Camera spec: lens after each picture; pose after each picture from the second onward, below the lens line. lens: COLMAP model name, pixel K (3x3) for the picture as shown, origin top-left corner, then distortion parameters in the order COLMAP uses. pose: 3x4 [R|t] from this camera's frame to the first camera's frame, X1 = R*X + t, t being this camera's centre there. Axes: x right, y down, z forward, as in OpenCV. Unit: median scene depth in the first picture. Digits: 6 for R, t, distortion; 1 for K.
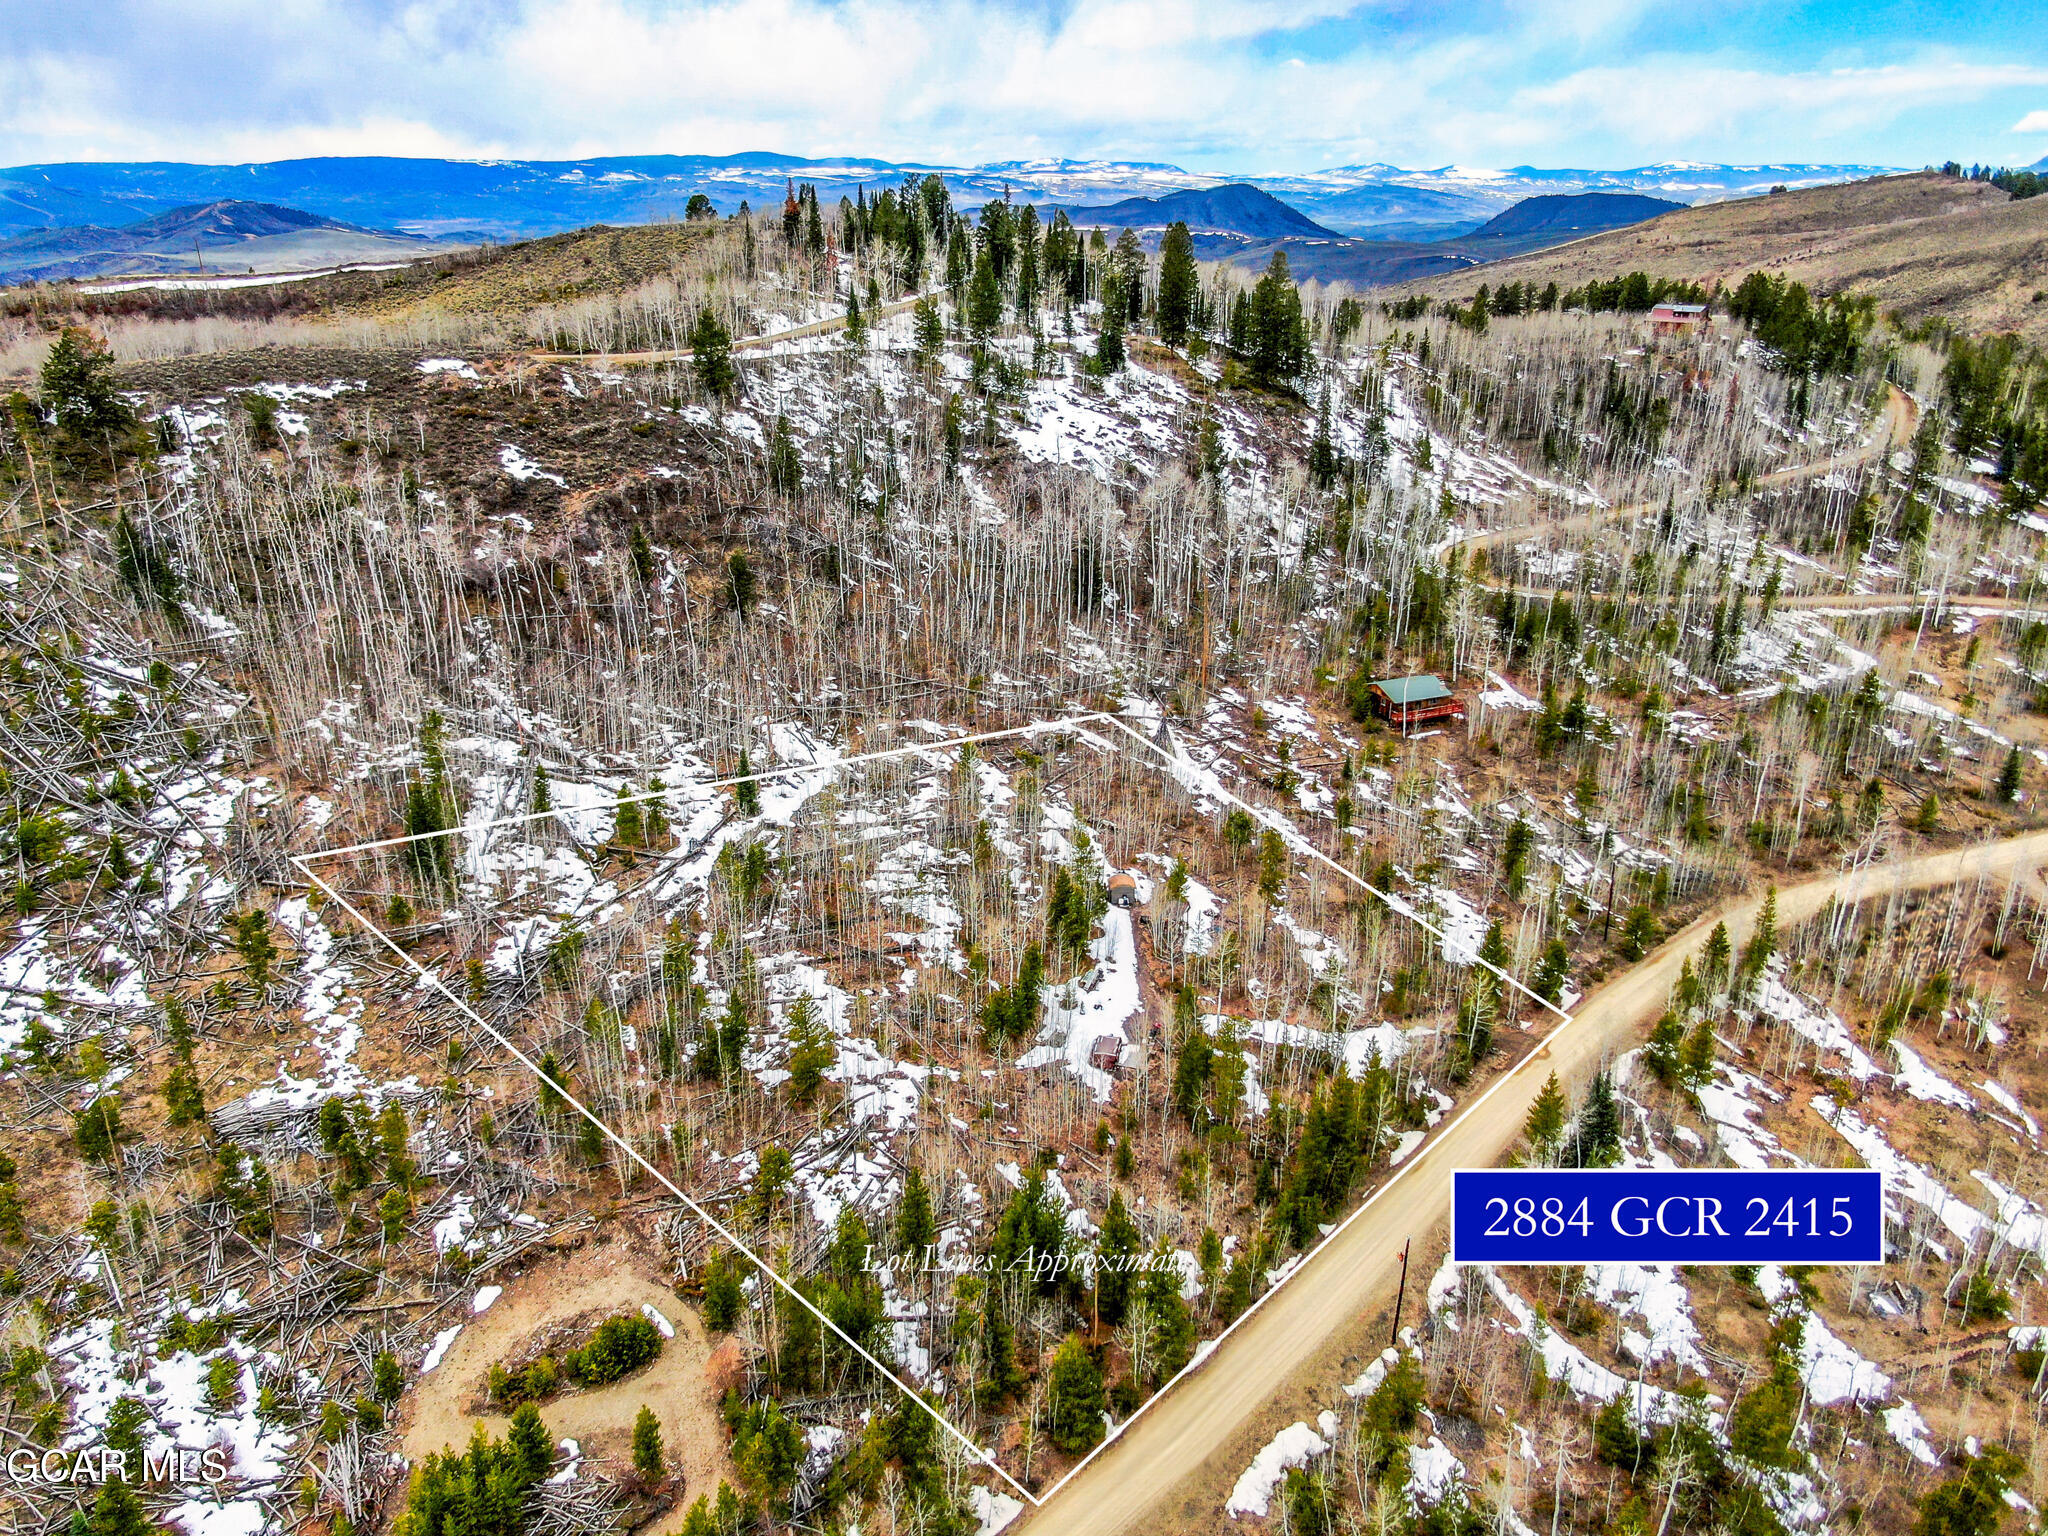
lens RADIAL K [[1484.2, 0, 1034.5], [0, 1484.2, 760.1], [0, 0, 1]] dist [-0.009132, 0.029110]
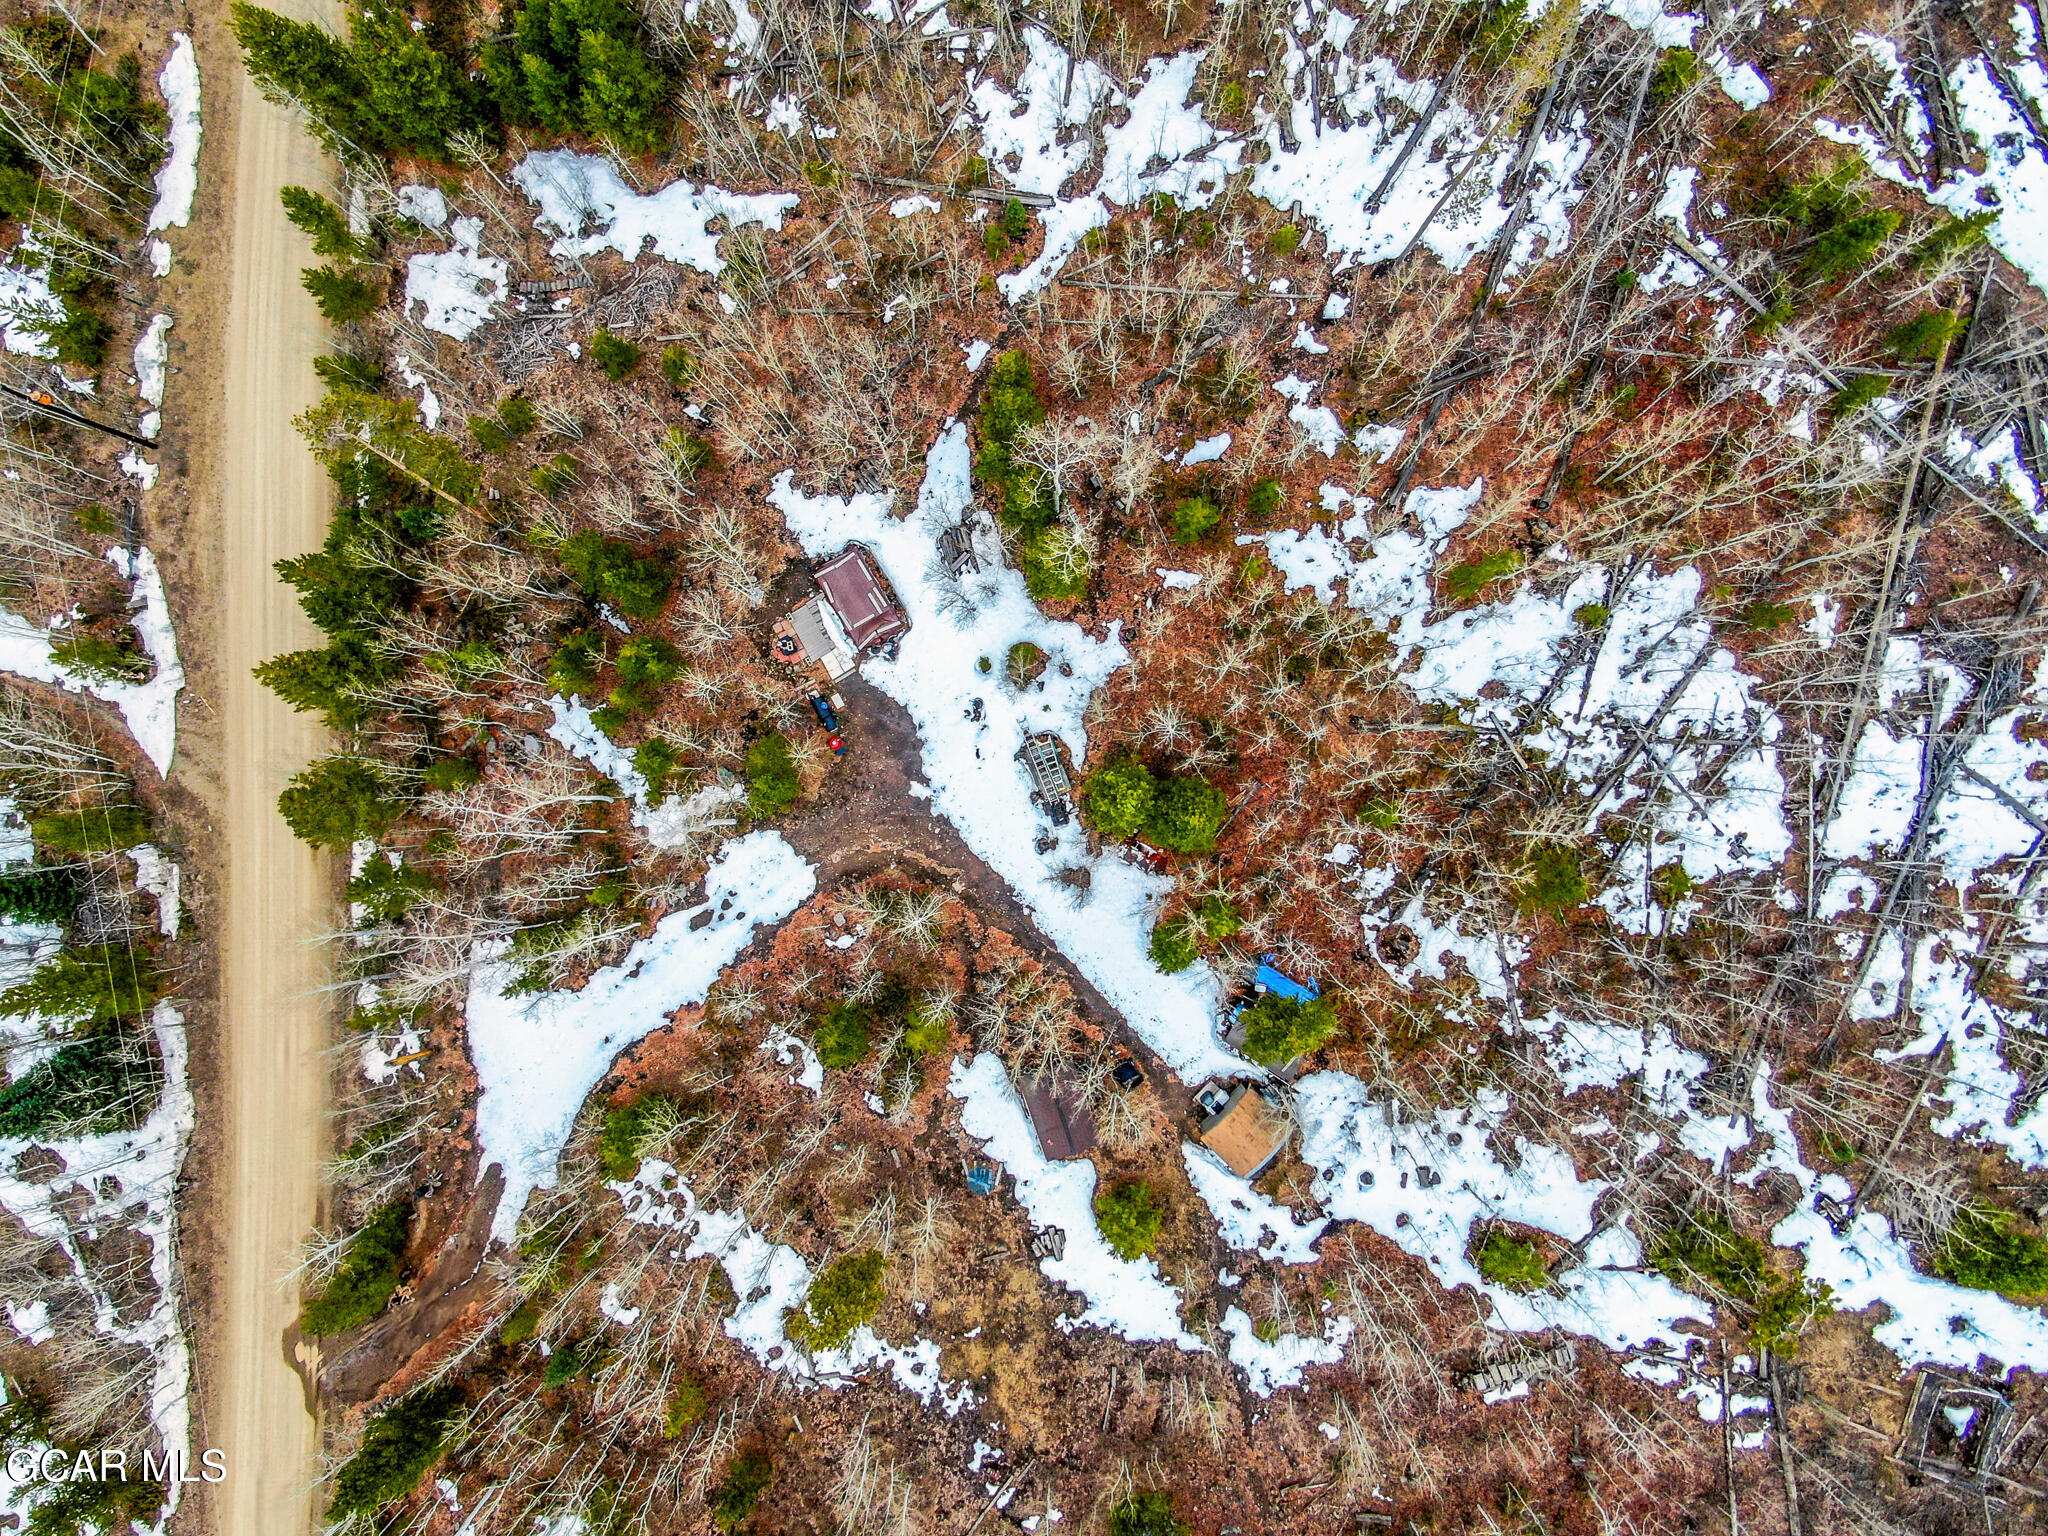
lens RADIAL K [[1484.2, 0, 1024.9], [0, 1484.2, 762.2], [0, 0, 1]] dist [-0.009132, 0.029110]
pose [[-0.740697, 0.671656, 0.015684, 0.036328], [-0.222421, -0.267180, 0.937627, -0.262959], [0.633953, 0.691009, 0.347290, 0.885109]]
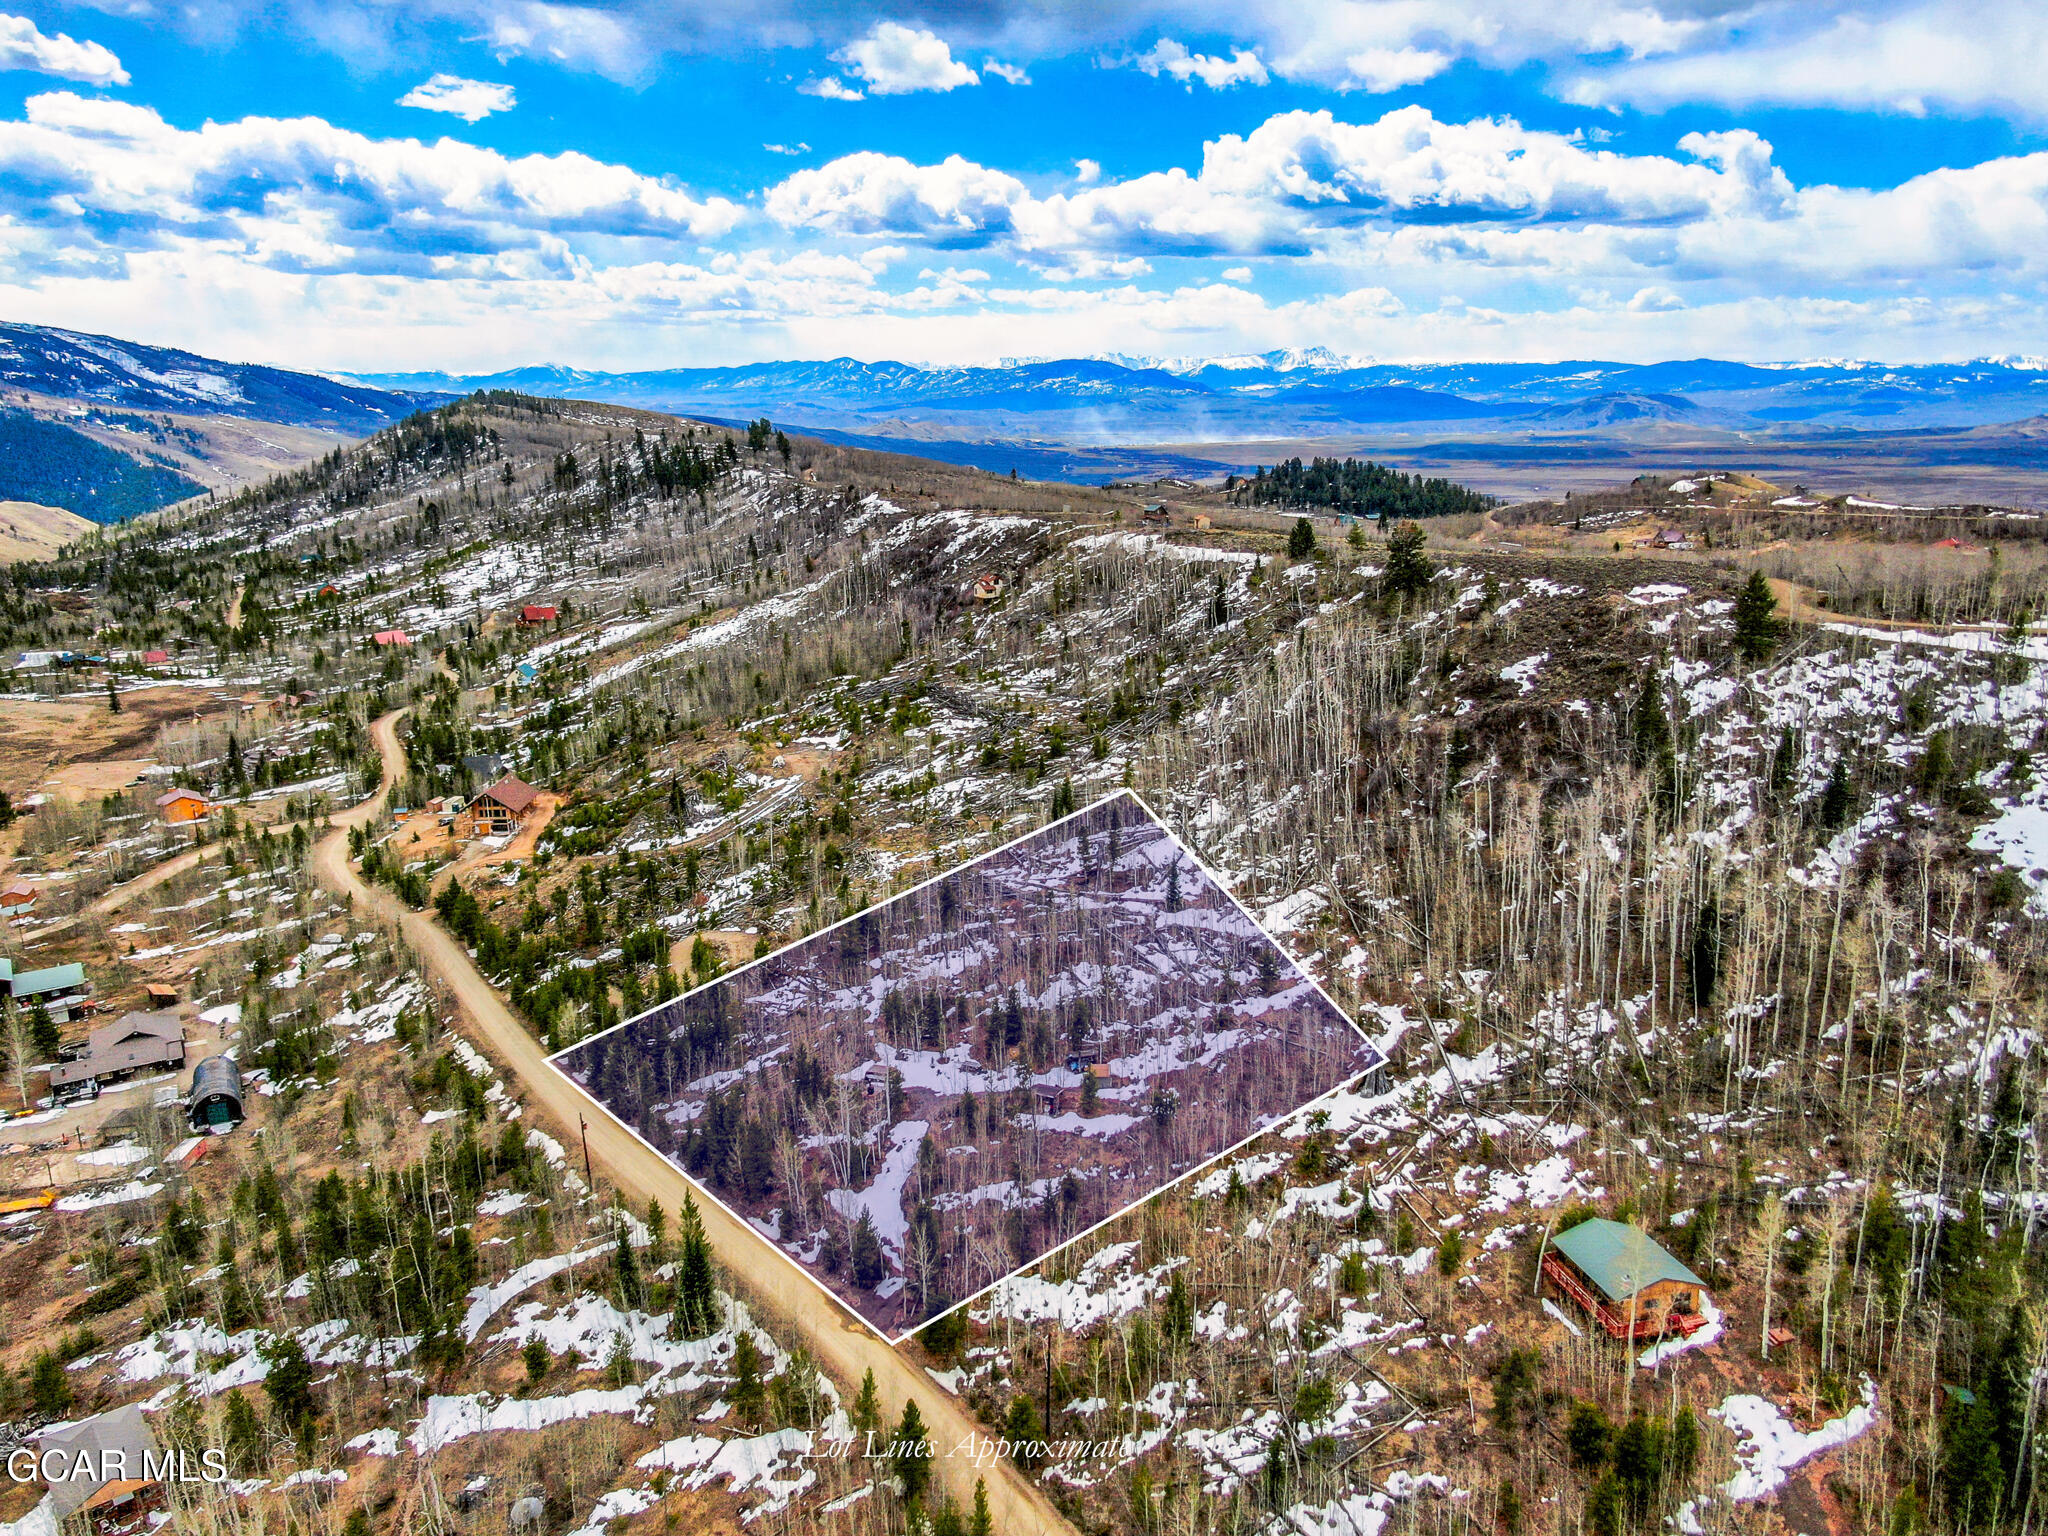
lens RADIAL K [[1484.2, 0, 1026.7], [0, 1484.2, 778.9], [0, 0, 1]] dist [-0.009132, 0.029110]
pose [[-0.152139, 0.252441, -0.955577, 1.216430], [-0.353599, 0.888937, 0.291133, -0.467605], [0.922942, 0.382184, -0.045980, 1.054732]]
